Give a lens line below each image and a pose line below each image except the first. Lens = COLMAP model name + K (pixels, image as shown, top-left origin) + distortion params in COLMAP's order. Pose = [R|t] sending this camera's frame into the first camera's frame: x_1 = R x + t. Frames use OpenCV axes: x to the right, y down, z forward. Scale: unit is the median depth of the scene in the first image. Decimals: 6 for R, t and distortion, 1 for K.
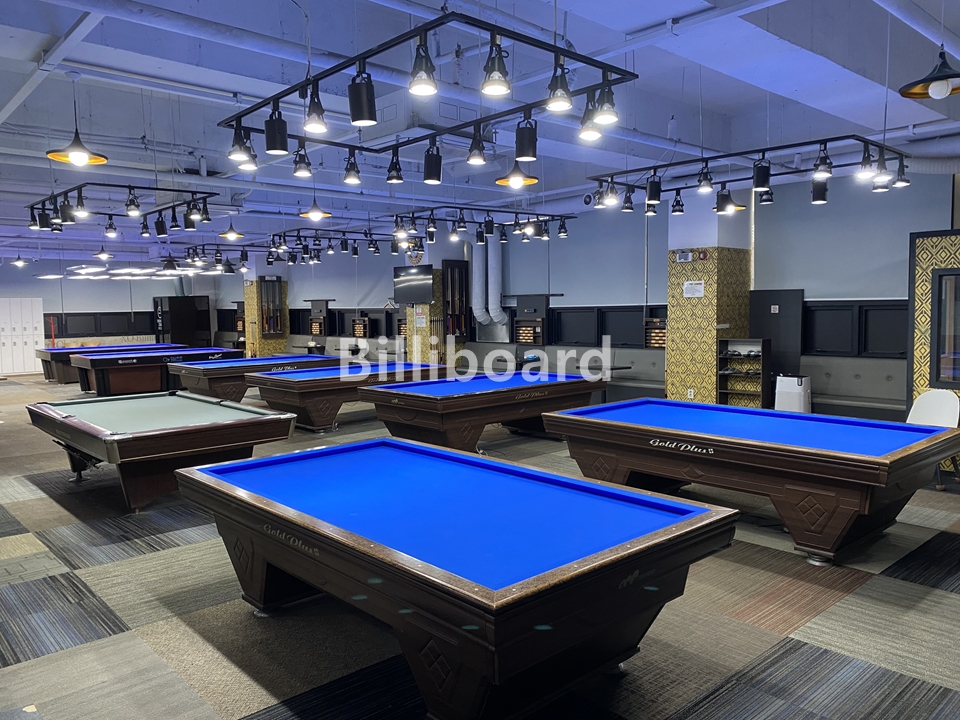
lens RADIAL K [[732.7, 0, 481.8], [0, 732.7, 366.8], [0, 0, 1]] dist [0.025541, -0.015939]
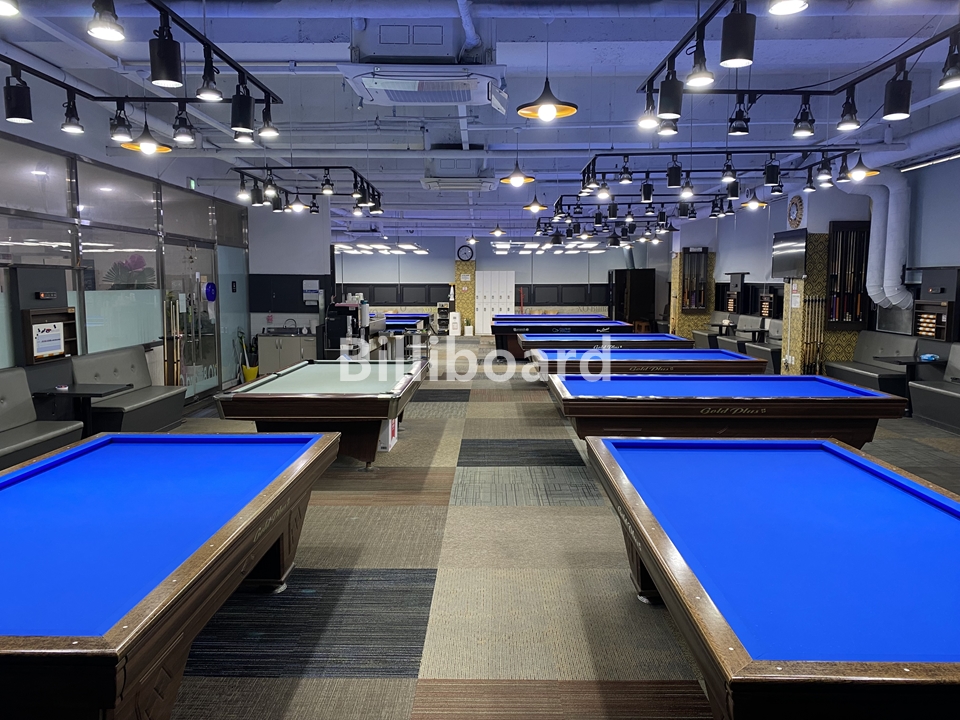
lens RADIAL K [[732.7, 0, 482.7], [0, 732.7, 353.3], [0, 0, 1]] dist [0.025541, -0.015939]
pose [[0.740771, 0.078543, -0.667150, 0.181297], [-0.065578, 0.996853, 0.044543, -0.016000], [0.668549, 0.010755, 0.743590, 0.152440]]
